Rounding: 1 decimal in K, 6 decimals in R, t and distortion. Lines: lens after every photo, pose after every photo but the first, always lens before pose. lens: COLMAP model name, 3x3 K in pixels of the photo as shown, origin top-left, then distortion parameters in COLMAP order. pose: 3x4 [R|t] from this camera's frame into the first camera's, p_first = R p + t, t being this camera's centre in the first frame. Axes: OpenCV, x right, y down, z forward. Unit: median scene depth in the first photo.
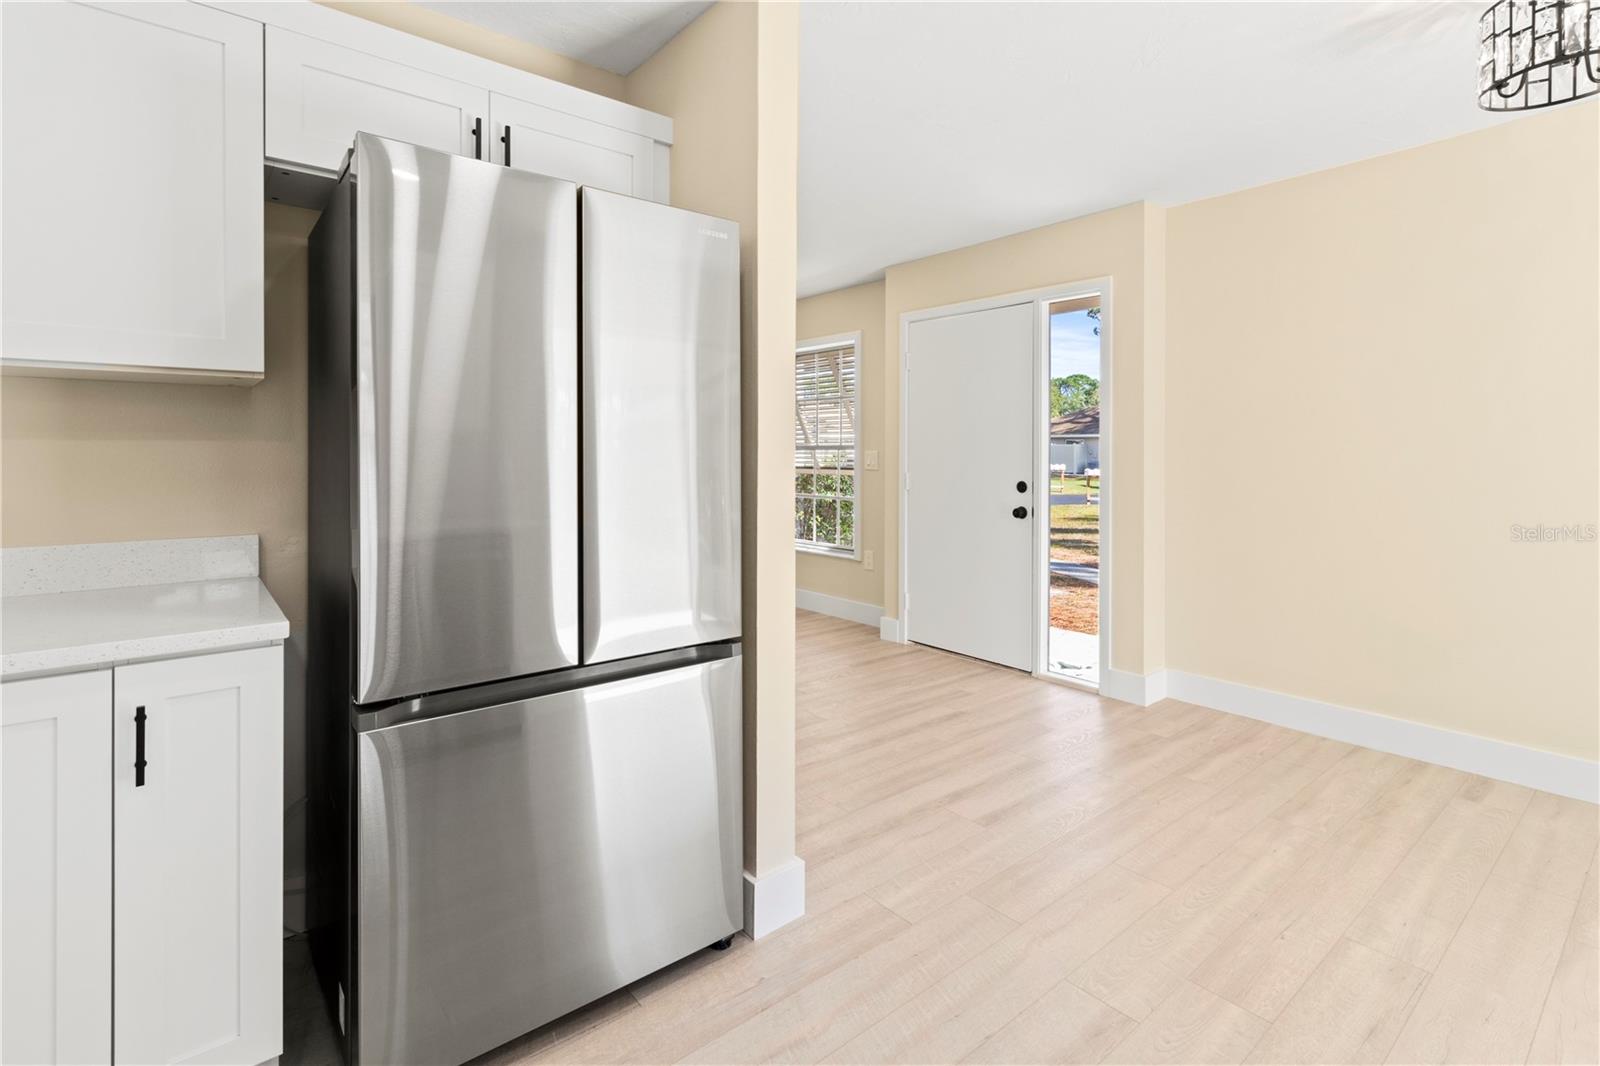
lens RADIAL K [[753.7, 0, 825.4], [0, 753.7, 466.9], [0, 0, 1]] dist [-0.003761, 0.000296]
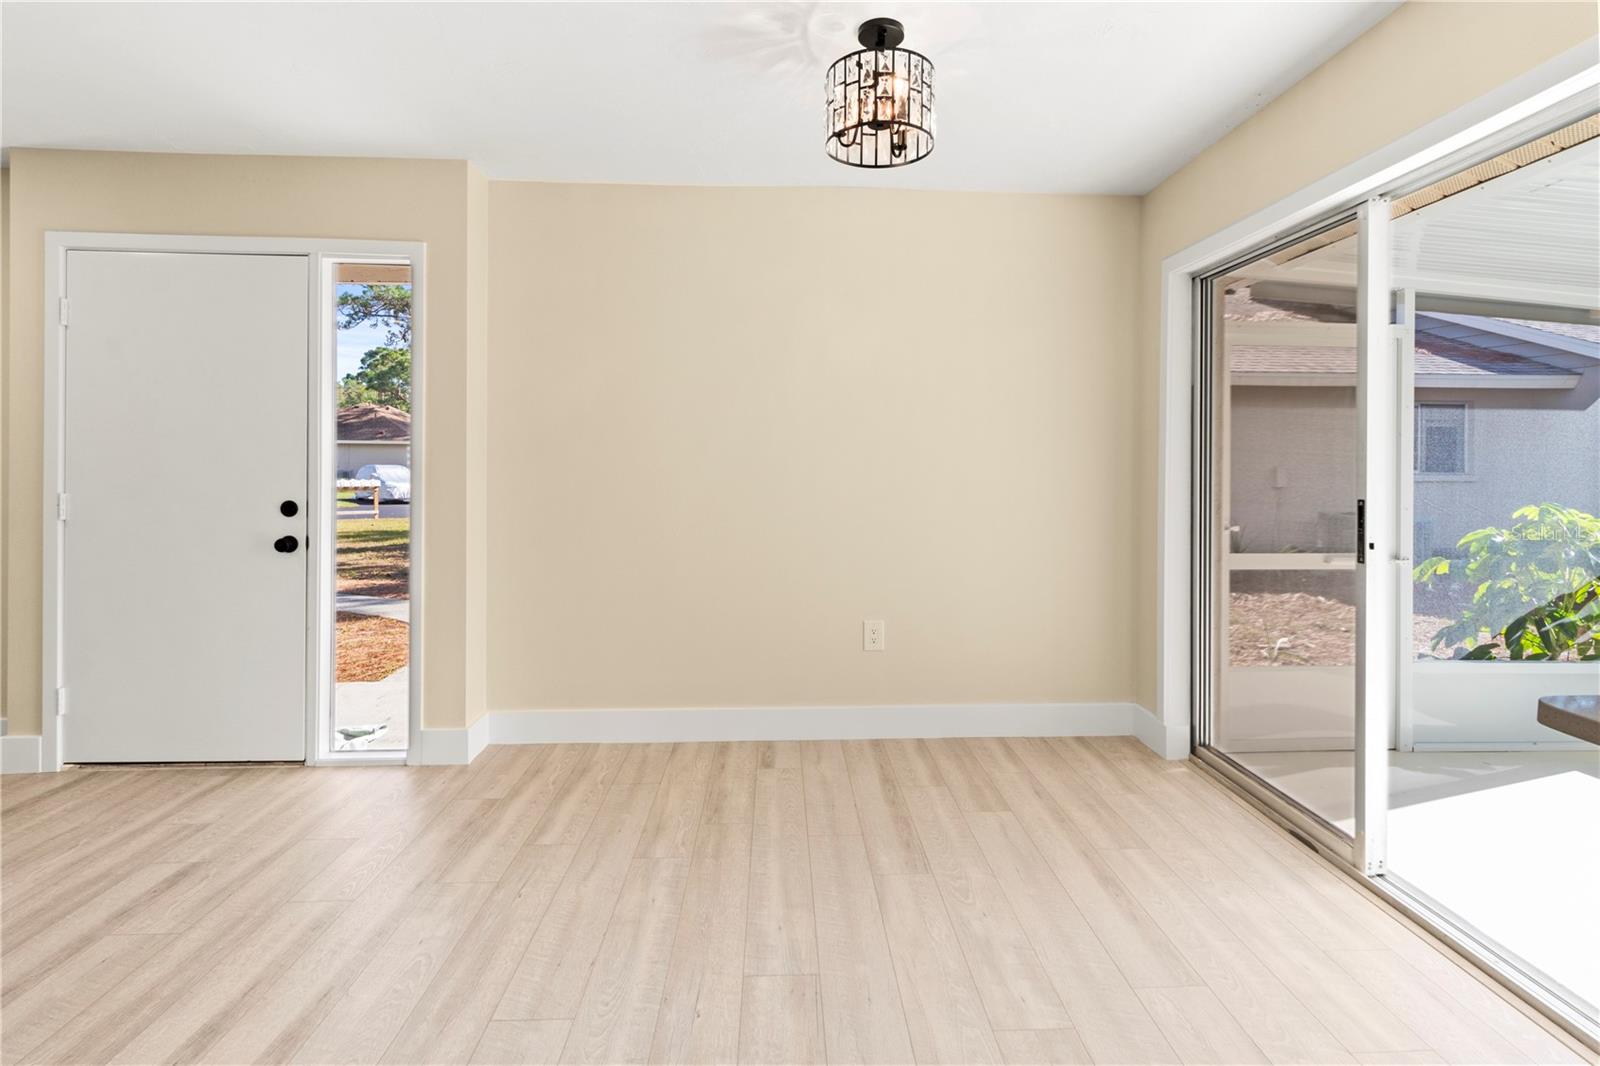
lens RADIAL K [[753.7, 0, 825.4], [0, 753.7, 466.9], [0, 0, 1]] dist [-0.003761, 0.000296]
pose [[0.604623, -0.000065, 0.796512, -0.004258], [0.006456, 0.999968, -0.004818, -0.008110], [-0.796486, 0.008055, 0.604604, 0.184399]]
